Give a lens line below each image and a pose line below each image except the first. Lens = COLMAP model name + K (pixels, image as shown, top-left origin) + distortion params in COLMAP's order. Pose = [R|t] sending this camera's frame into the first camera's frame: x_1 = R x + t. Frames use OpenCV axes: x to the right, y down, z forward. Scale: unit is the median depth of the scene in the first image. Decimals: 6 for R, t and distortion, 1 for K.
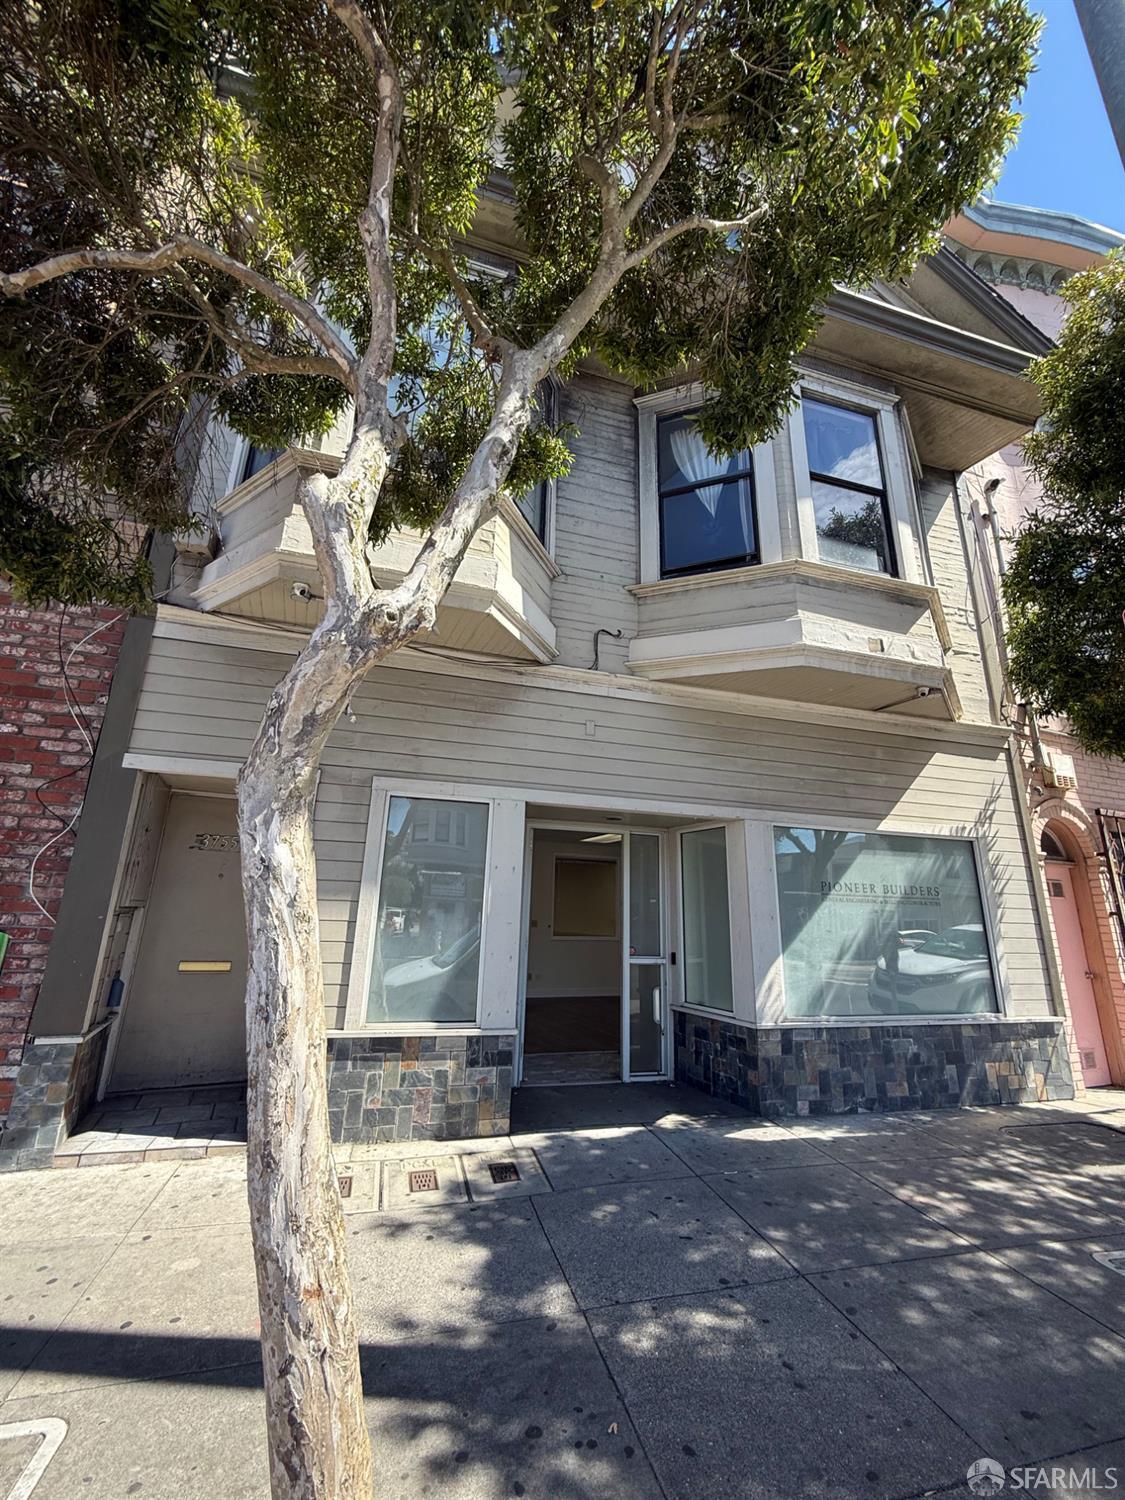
lens RADIAL K [[593.8, 0, 562.0], [0, 593.8, 747.1], [0, 0, 1]] dist [-0.001918, 0.000112]
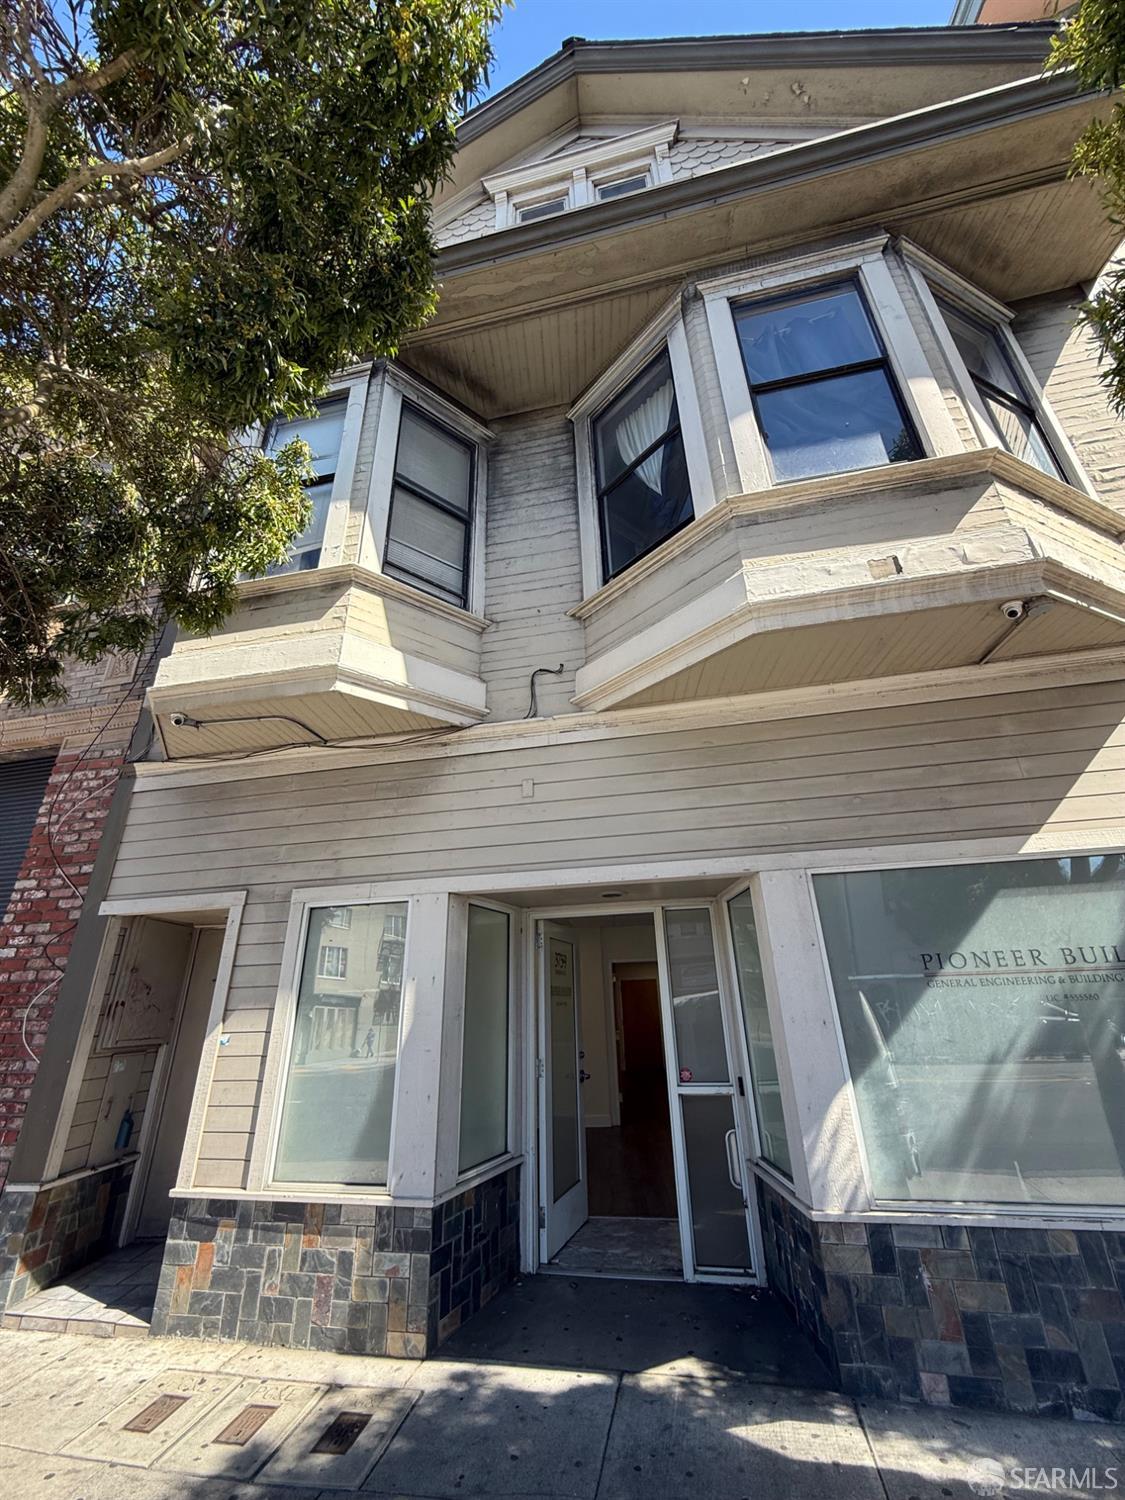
lens RADIAL K [[593.8, 0, 562.0], [0, 593.8, 747.1], [0, 0, 1]] dist [-0.001918, 0.000112]
pose [[0.879283, -0.239587, -0.411655, 0.471735], [0.180347, 0.967397, -0.177817, 0.071462], [0.440837, 0.082111, 0.893824, 0.312826]]
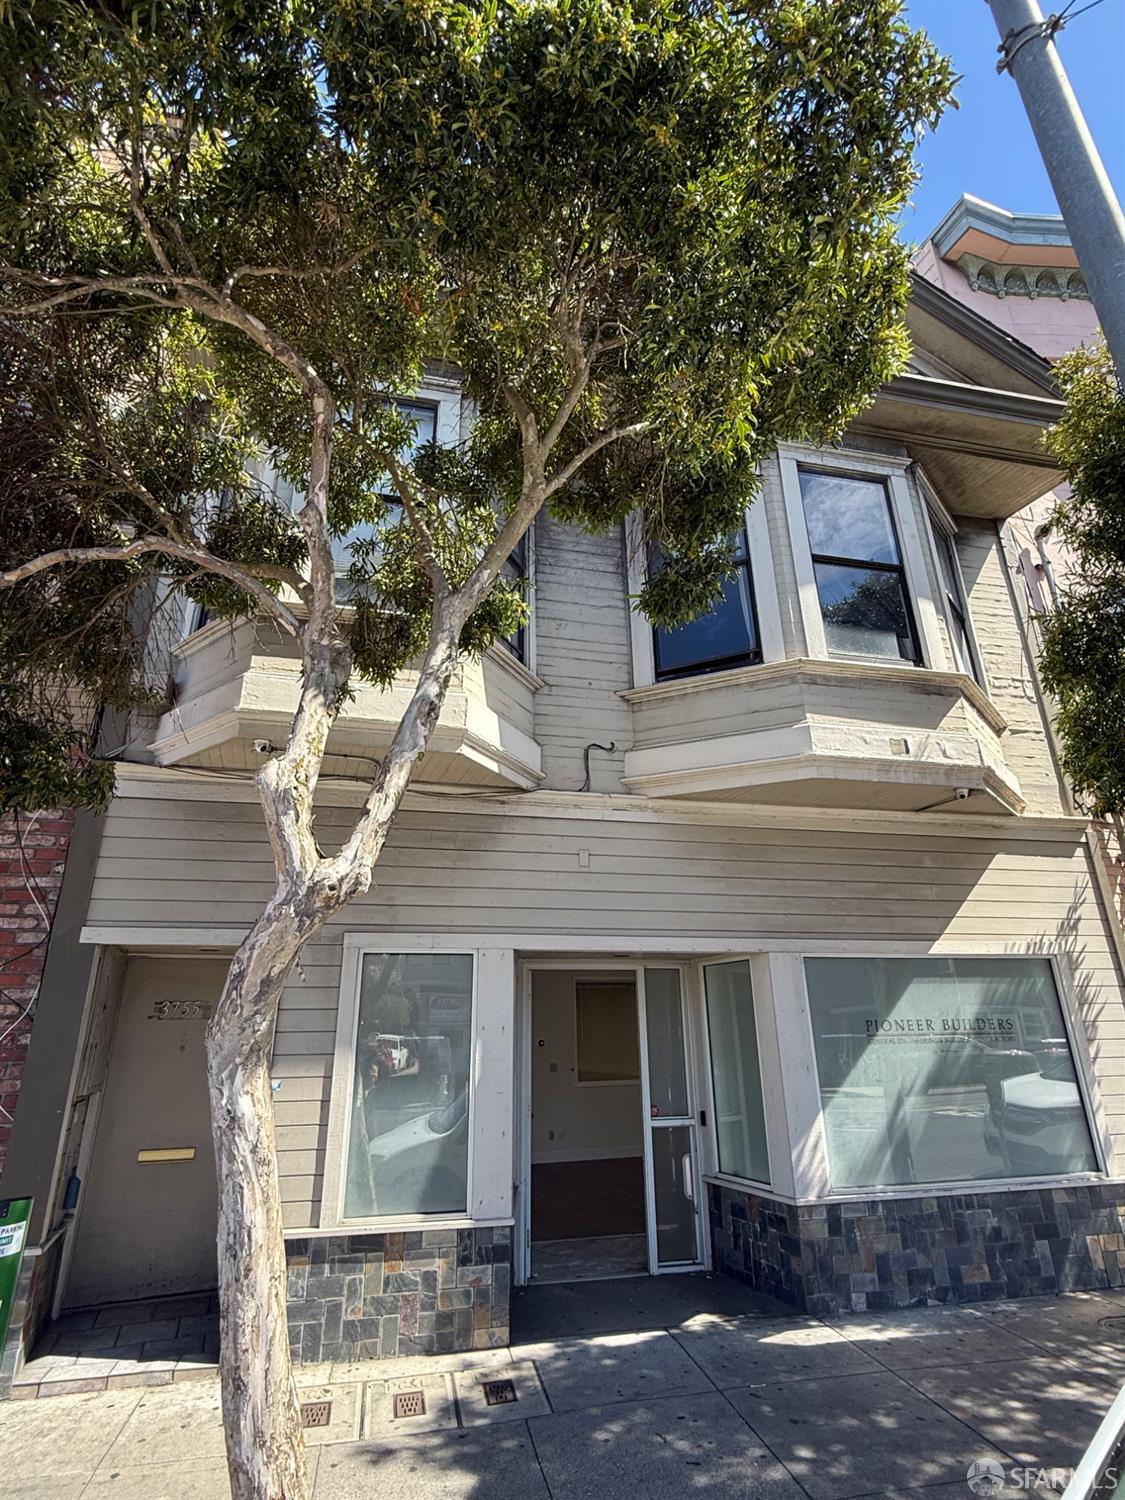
lens RADIAL K [[750.3, 0, 562.5], [0, 750.3, 750.0], [0, 0, 1]] dist [-0.000827, -0.001163]
pose [[0.997337, -0.061044, -0.039915, 0.075782], [0.057312, 0.994403, -0.088759, -0.103291], [0.045110, 0.086235, 0.995253, -0.150204]]
